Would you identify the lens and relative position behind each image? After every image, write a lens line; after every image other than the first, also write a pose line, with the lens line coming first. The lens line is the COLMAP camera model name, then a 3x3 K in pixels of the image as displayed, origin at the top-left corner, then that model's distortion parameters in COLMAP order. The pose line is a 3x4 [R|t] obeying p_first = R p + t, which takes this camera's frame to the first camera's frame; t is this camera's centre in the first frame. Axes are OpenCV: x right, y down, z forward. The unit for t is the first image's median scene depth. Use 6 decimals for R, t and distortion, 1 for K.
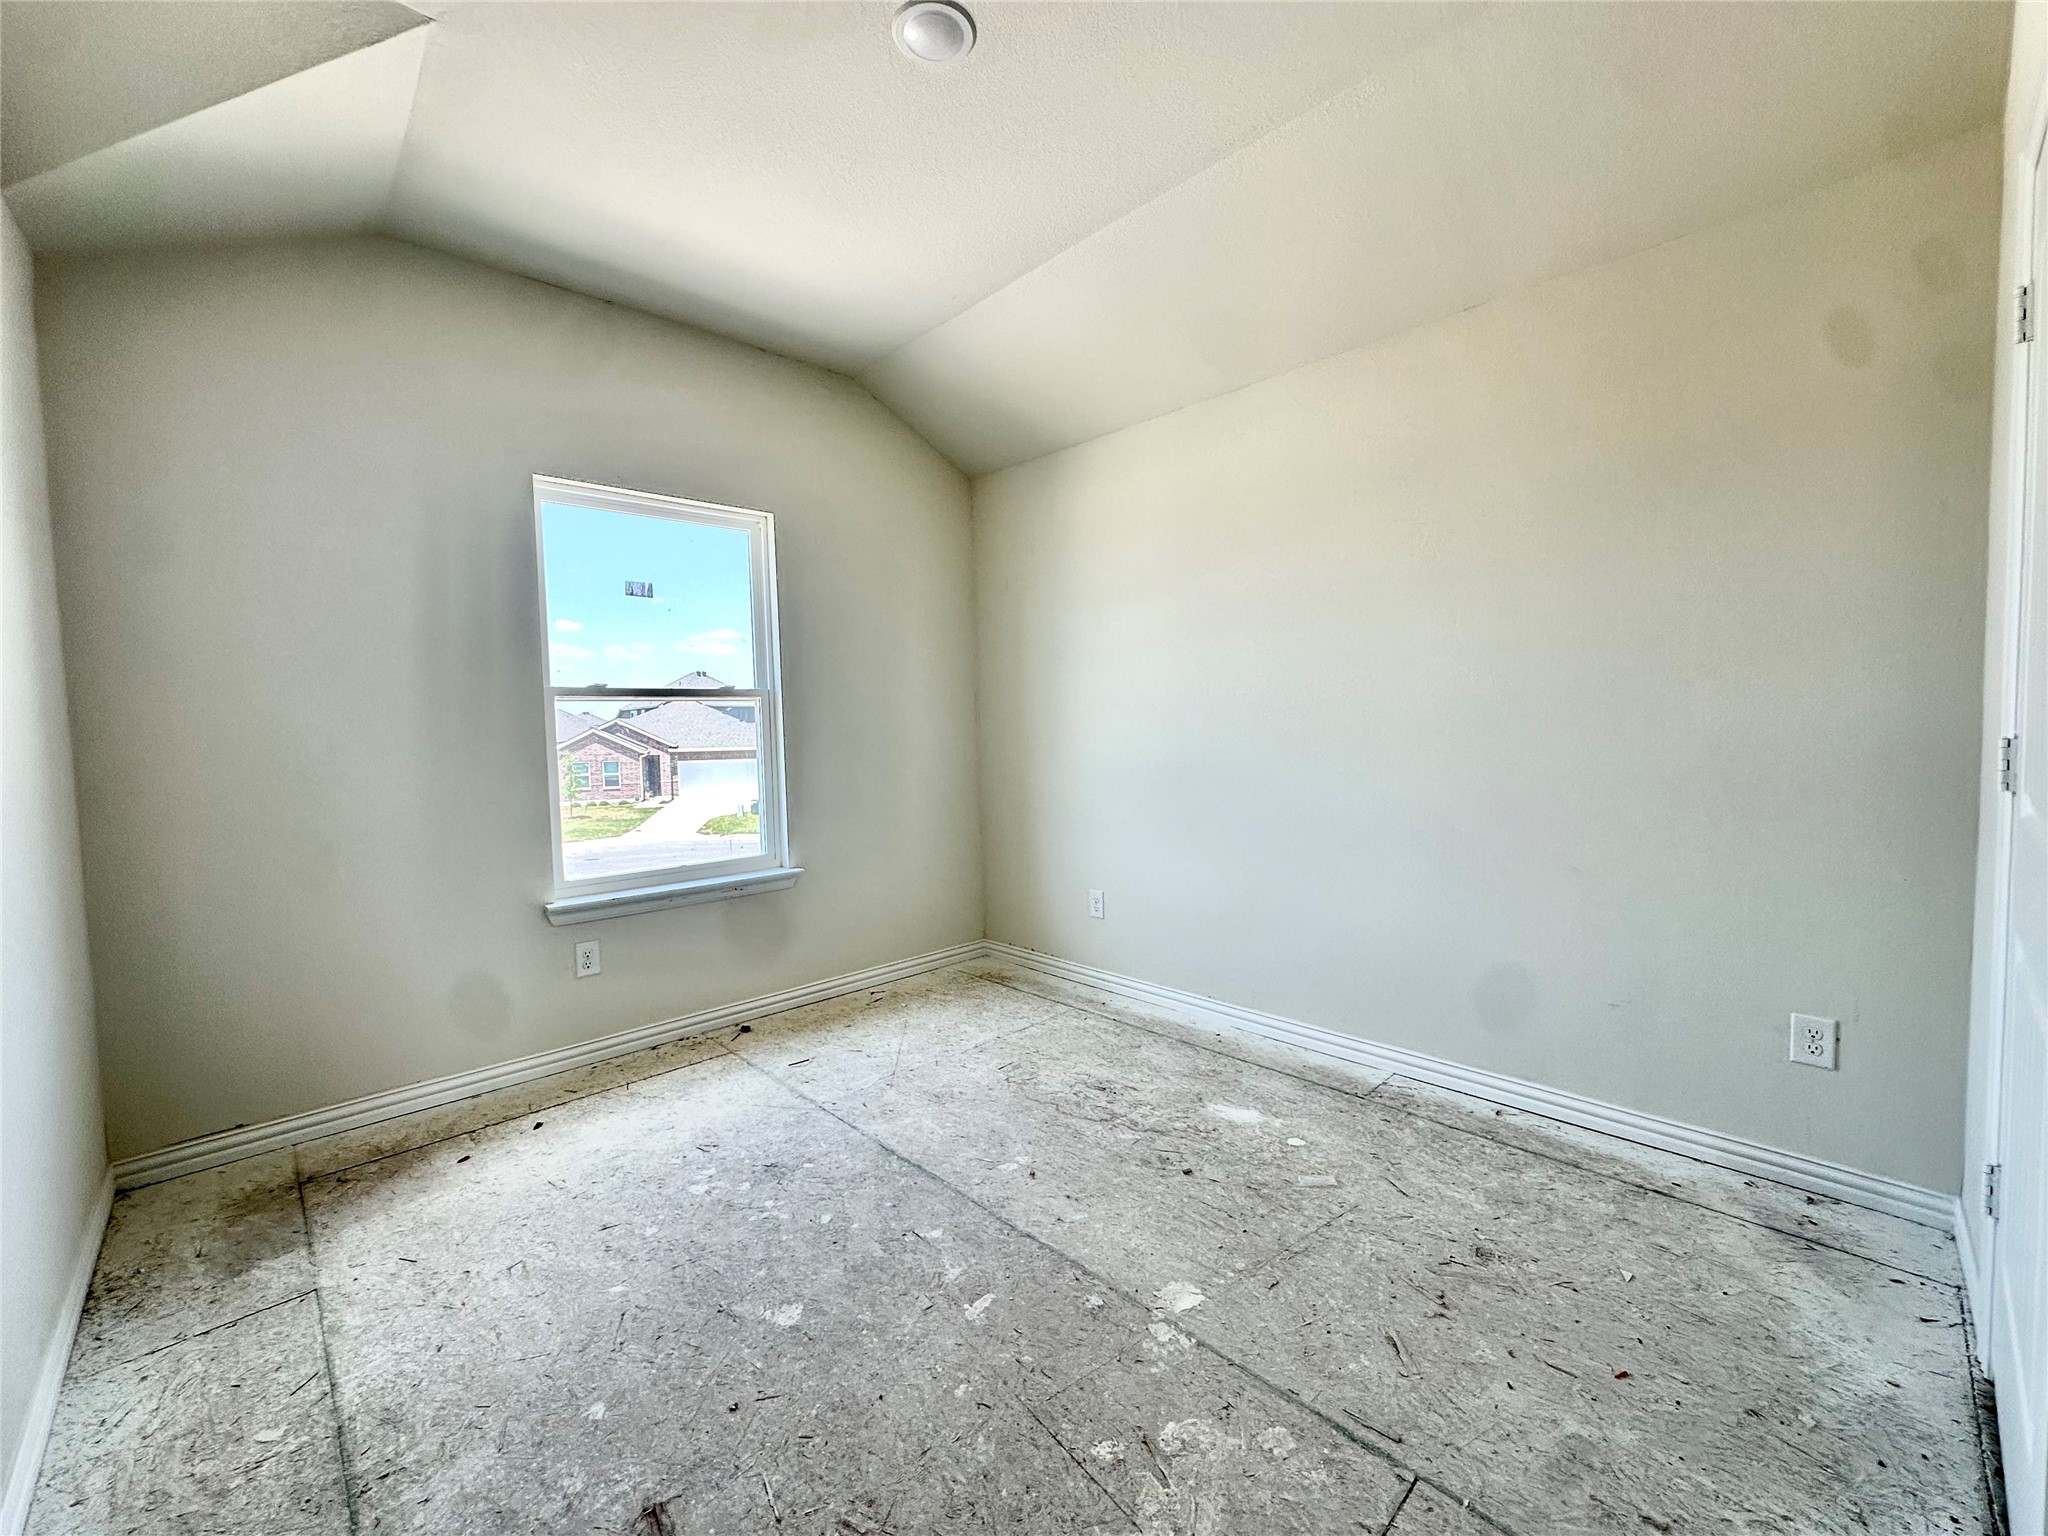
lens RADIAL K [[817.3, 0, 1023.7], [0, 817.3, 763.6], [0, 0, 1]] dist [-0.002418, 0.000321]
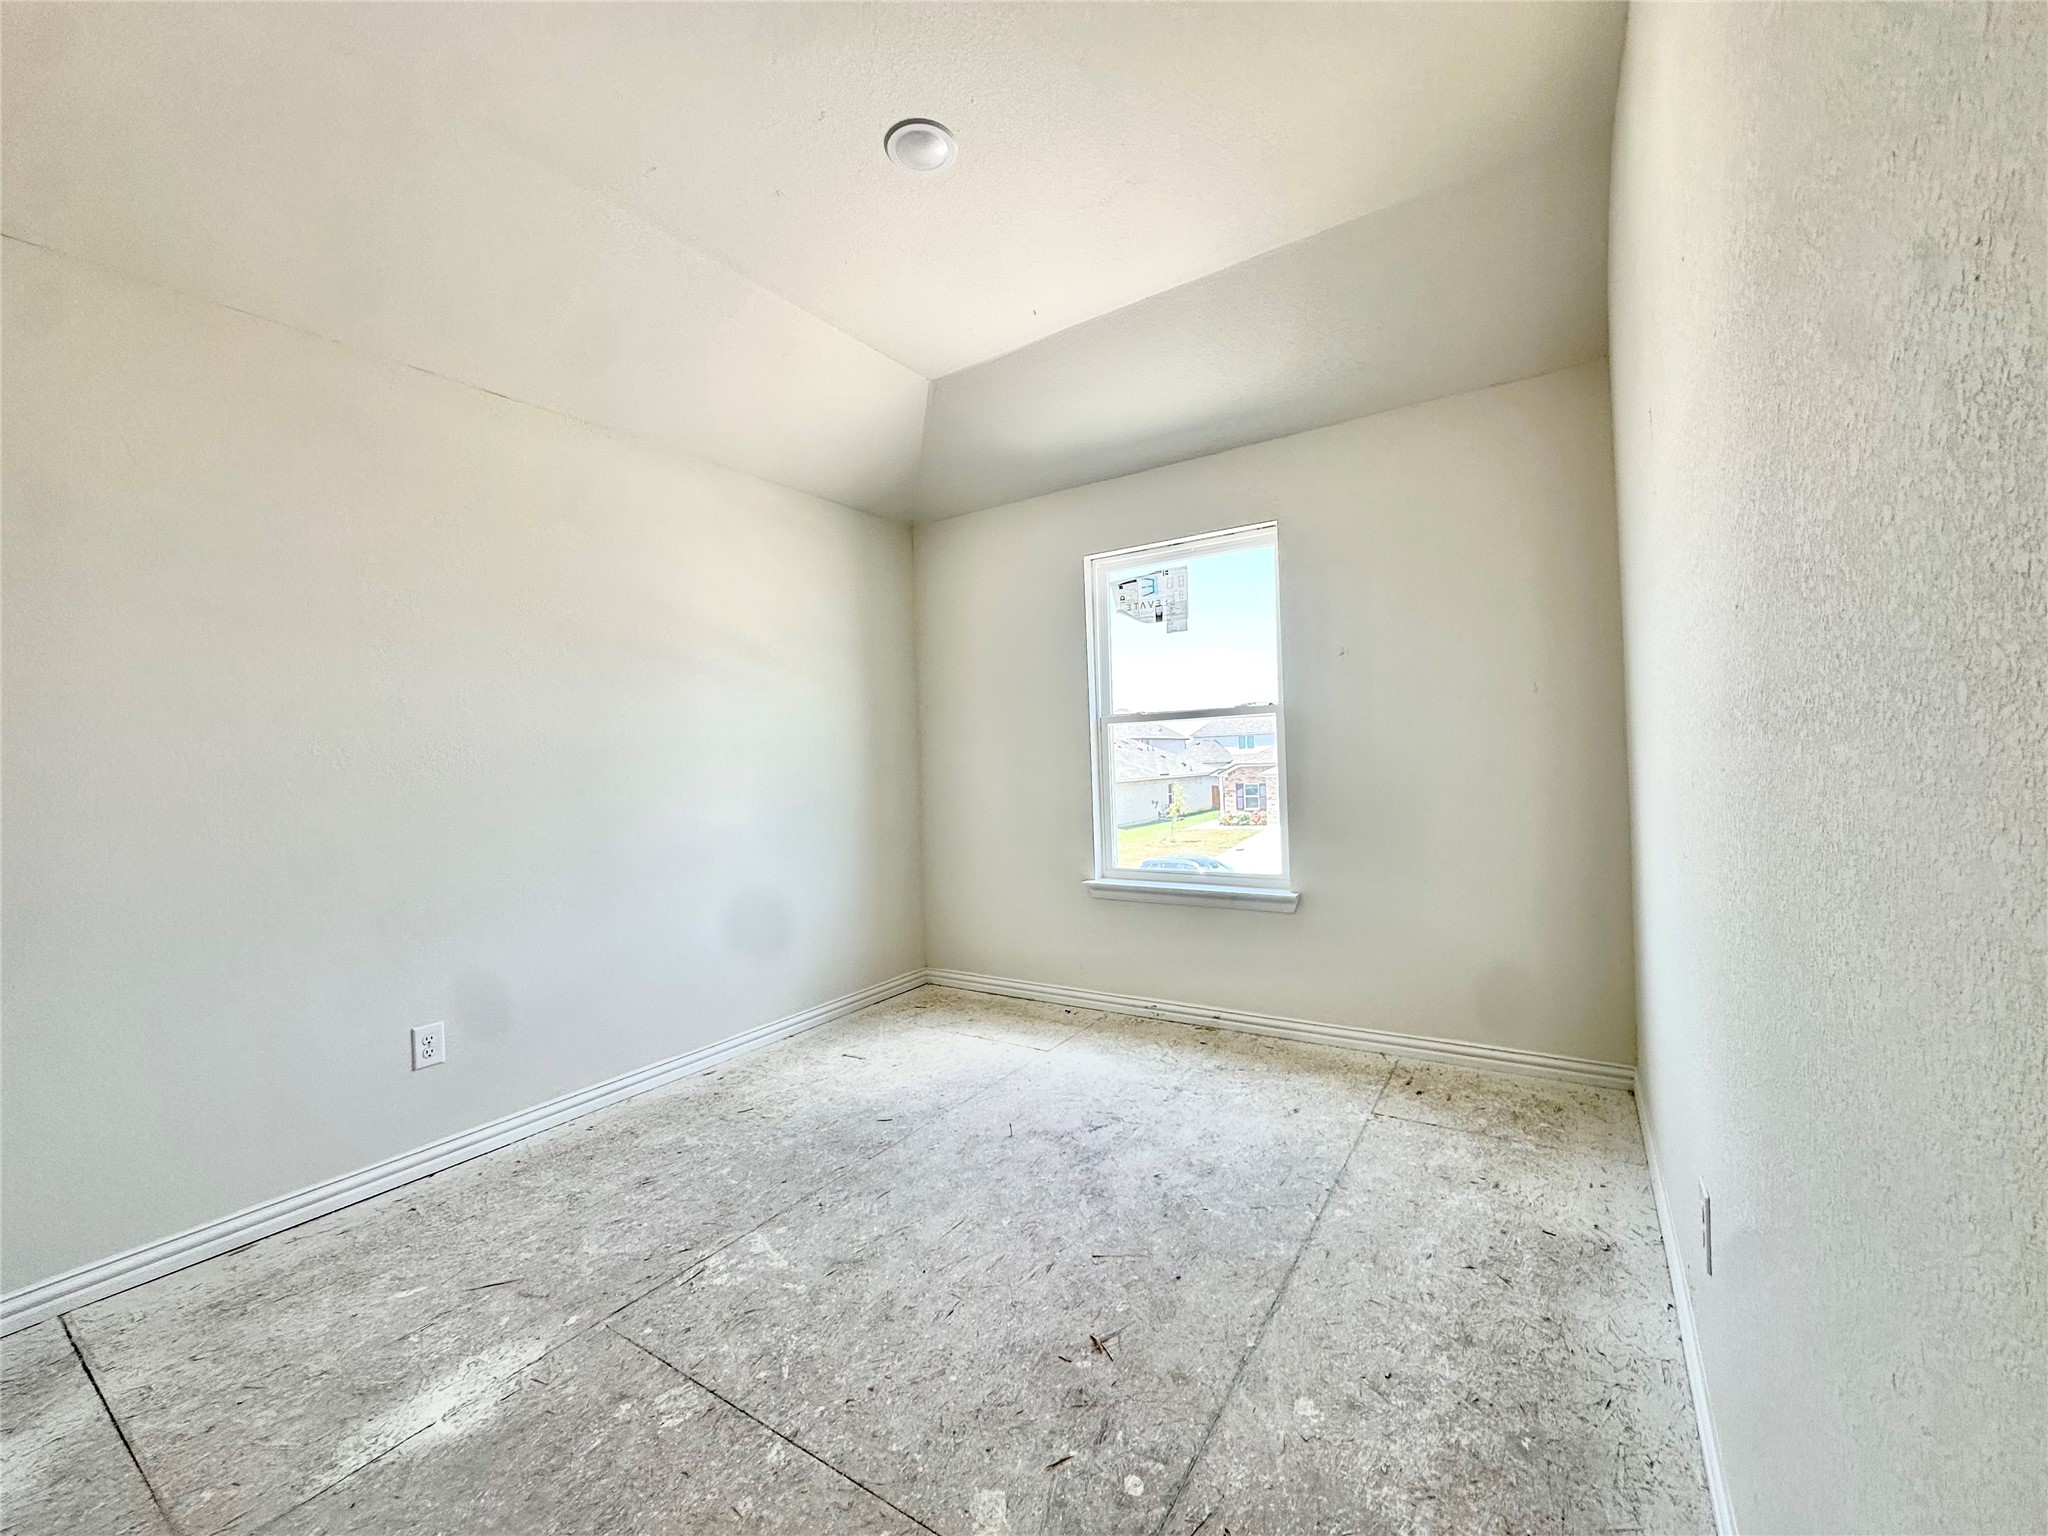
lens RADIAL K [[809.0, 0, 1024.0], [0, 809.0, 768.0], [0, 0, 1]] dist [-0.003001, -0.000183]
pose [[0.209359, 0.036462, -0.977159, 0.659459], [-0.006390, 0.999334, 0.035920, -0.056161], [0.977818, -0.001276, 0.209453, 0.593166]]
